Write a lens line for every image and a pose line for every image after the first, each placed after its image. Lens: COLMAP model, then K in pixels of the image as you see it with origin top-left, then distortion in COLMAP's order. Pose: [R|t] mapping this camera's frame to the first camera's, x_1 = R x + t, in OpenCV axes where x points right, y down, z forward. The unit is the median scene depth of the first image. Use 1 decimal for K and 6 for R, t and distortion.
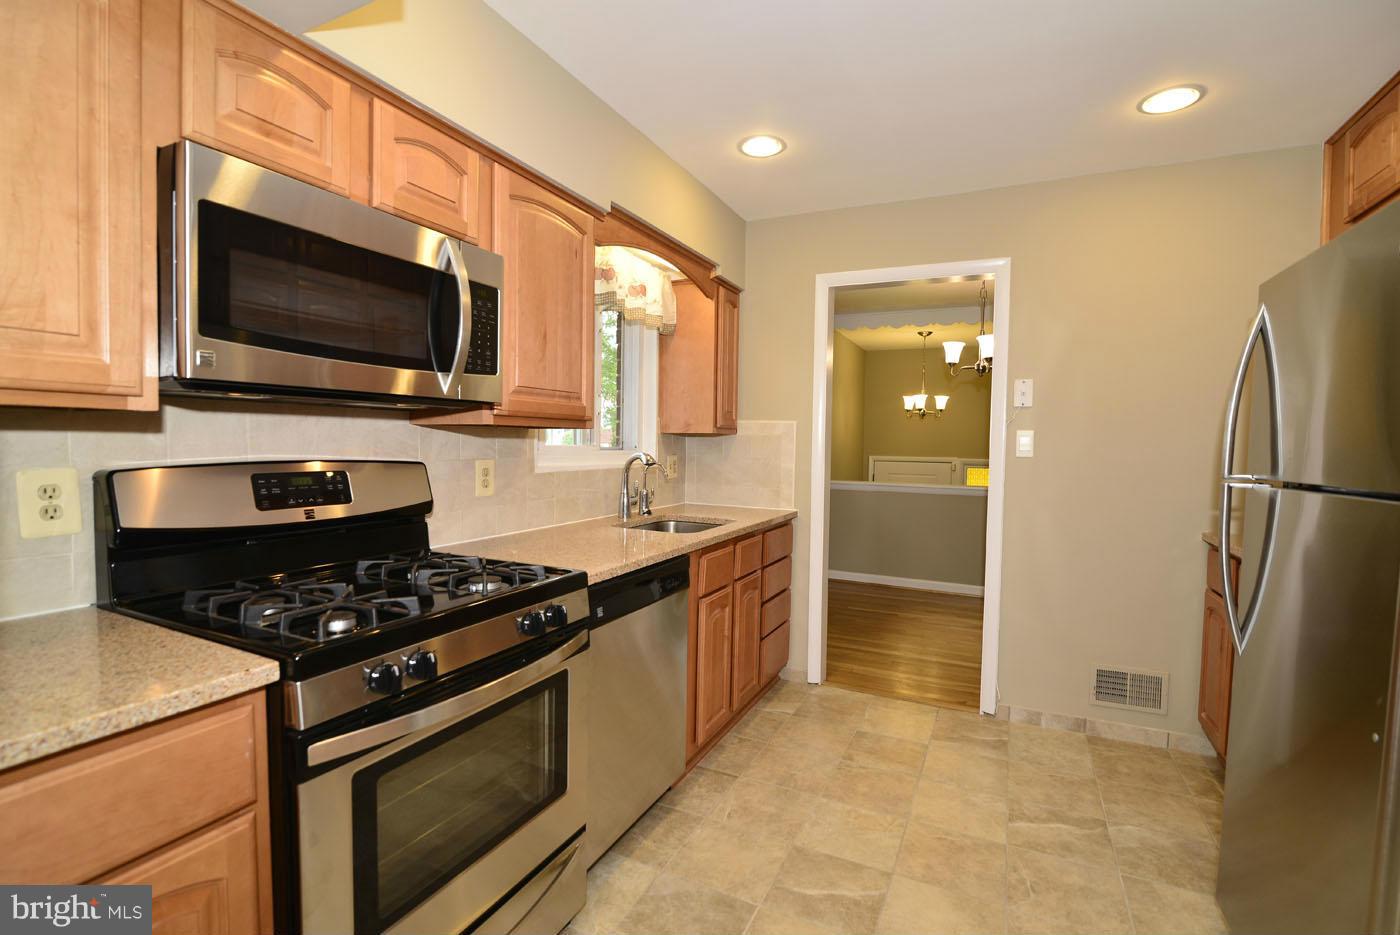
lens RADIAL K [[646.5, 0, 699.0], [0, 646.5, 466.1], [0, 0, 1]] dist [-0.003068, -0.000437]
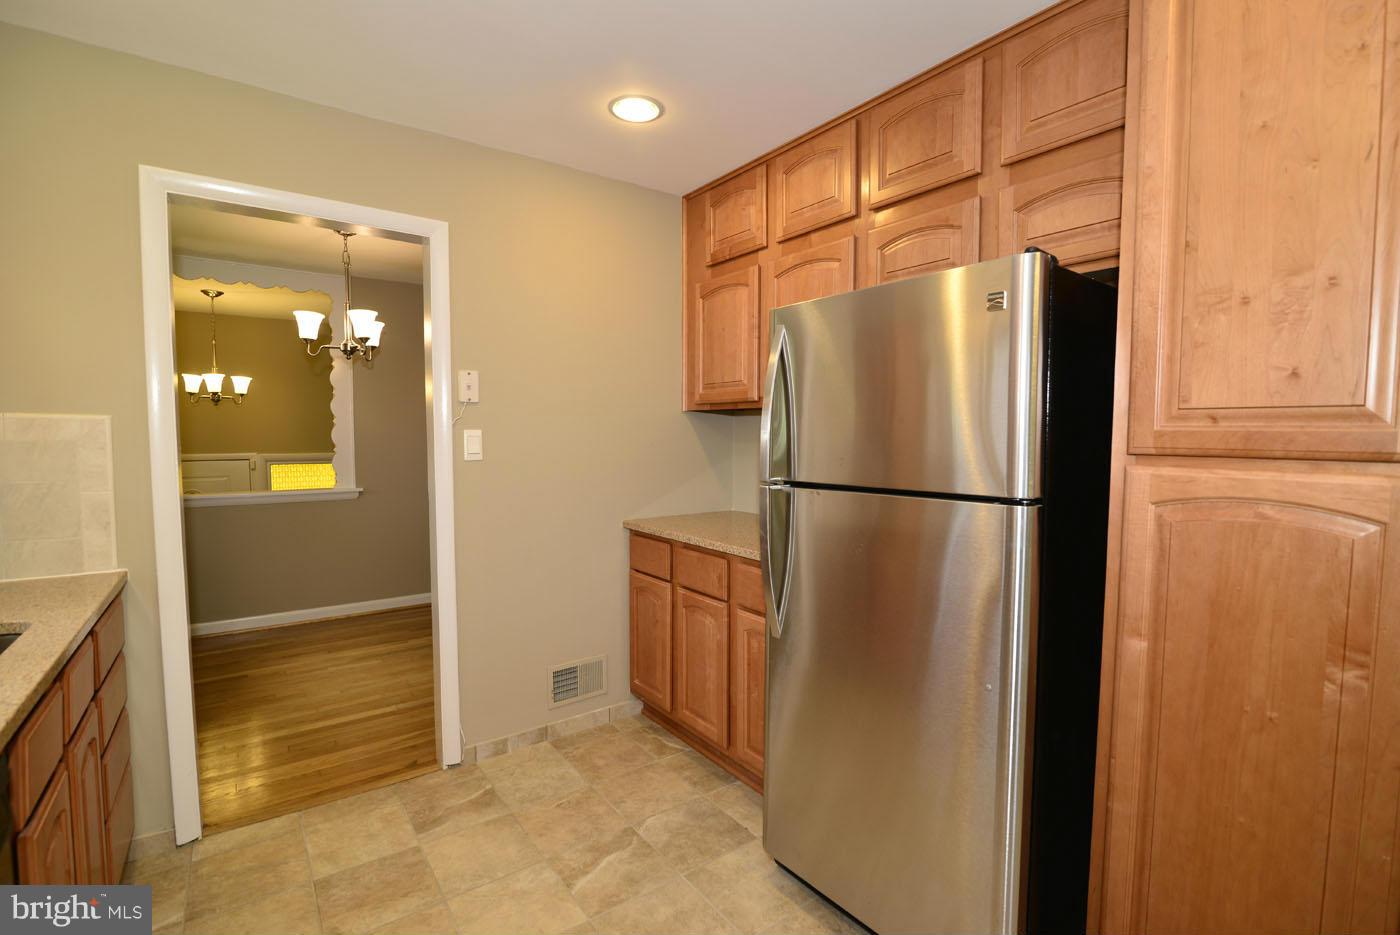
lens RADIAL K [[646.5, 0, 703.6], [0, 646.5, 470.8], [0, 0, 1]] dist [-0.003068, -0.000437]
pose [[0.482960, -0.067661, 0.873024, -0.115203], [0.040402, 0.997670, 0.054970, -0.037217], [-0.874710, 0.008724, 0.484569, 0.321181]]
